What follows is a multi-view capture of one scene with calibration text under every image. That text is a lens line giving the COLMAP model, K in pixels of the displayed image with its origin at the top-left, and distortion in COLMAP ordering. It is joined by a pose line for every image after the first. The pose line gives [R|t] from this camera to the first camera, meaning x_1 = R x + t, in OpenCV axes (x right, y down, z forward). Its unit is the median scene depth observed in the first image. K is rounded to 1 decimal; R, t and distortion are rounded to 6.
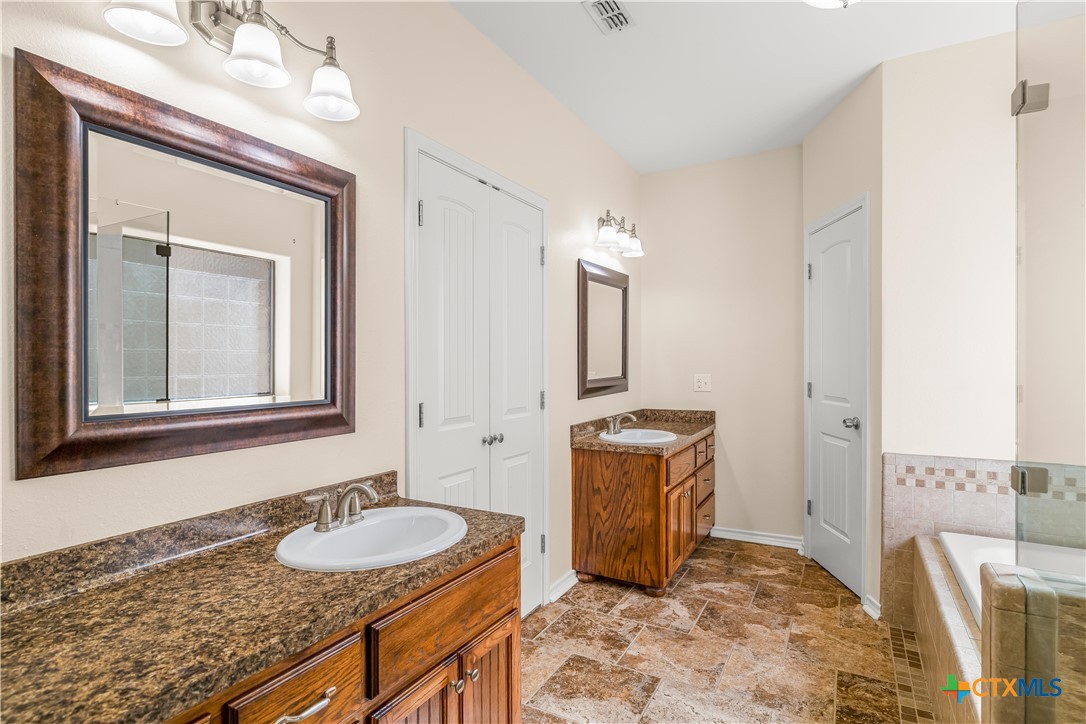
lens RADIAL K [[552.7, 0, 536.9], [0, 552.7, 363.7], [0, 0, 1]] dist [-0.004508, 0.002015]
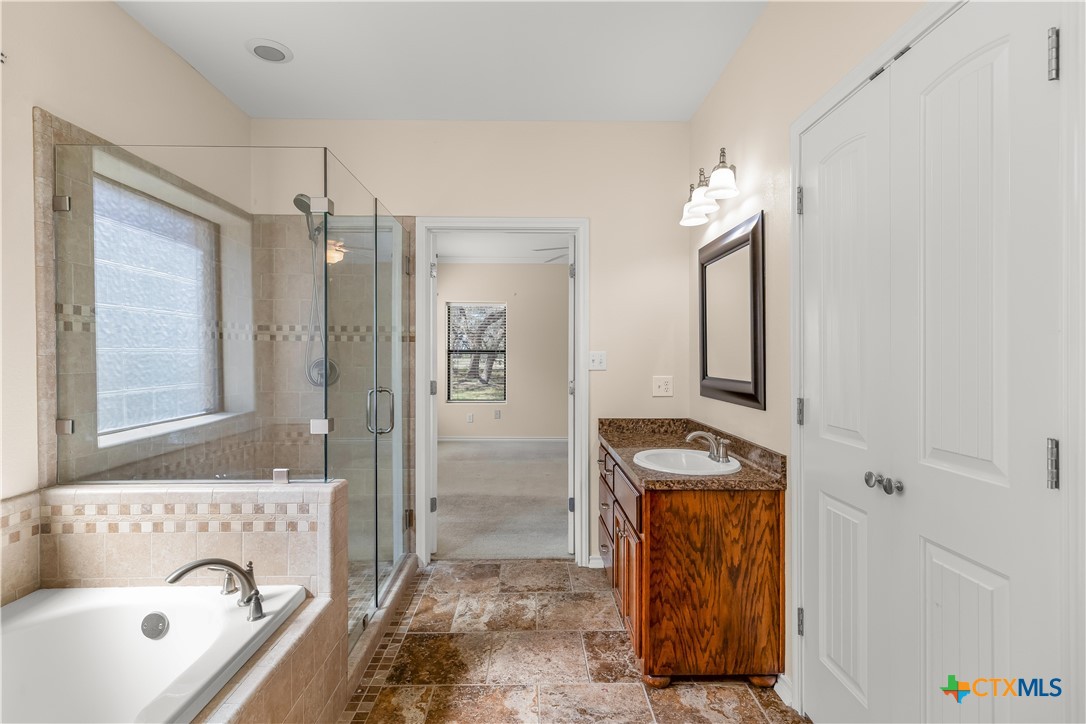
lens RADIAL K [[552.7, 0, 536.9], [0, 552.7, 363.7], [0, 0, 1]] dist [-0.004508, 0.002015]
pose [[-0.858297, 0.010489, -0.513047, 0.460980], [0.002376, 0.999862, 0.016467, -0.002249], [0.513148, 0.012915, -0.858203, 1.119645]]
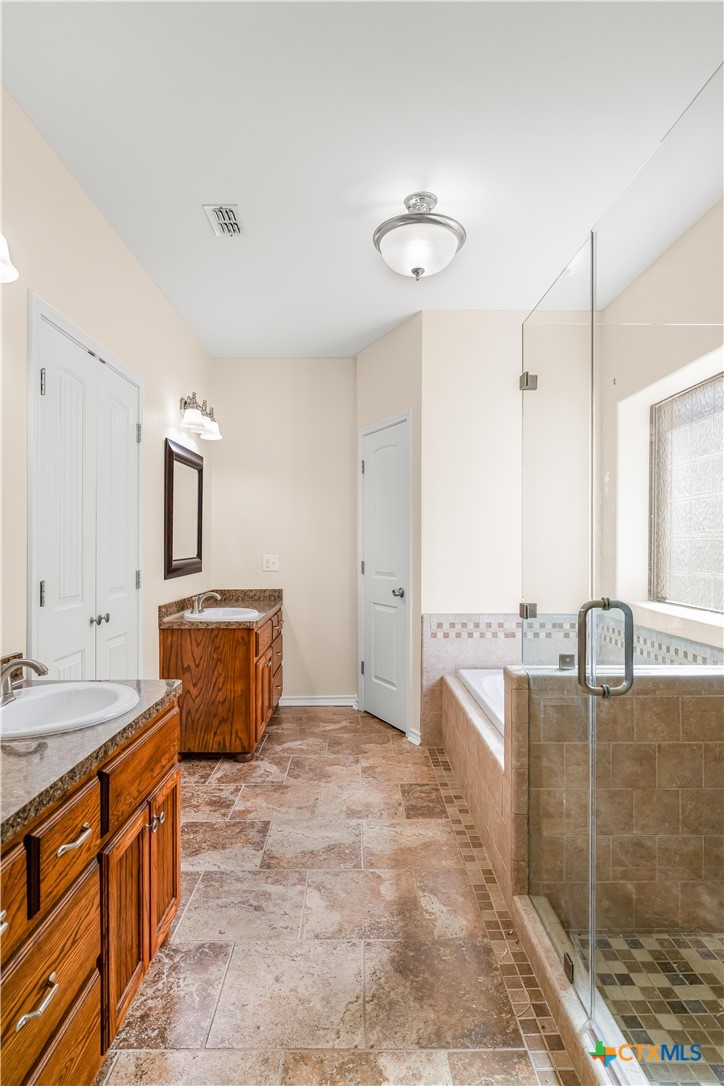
lens RADIAL K [[613.4, 0, 362.0], [0, 613.4, 543.0], [0, 0, 1]] dist [0.005592, 0.000757]
pose [[0.858297, 0.007990, 0.513091, -0.217615], [-0.002298, 0.999929, -0.011727, 0.013144], [-0.513148, 0.008886, 0.858254, -0.147804]]
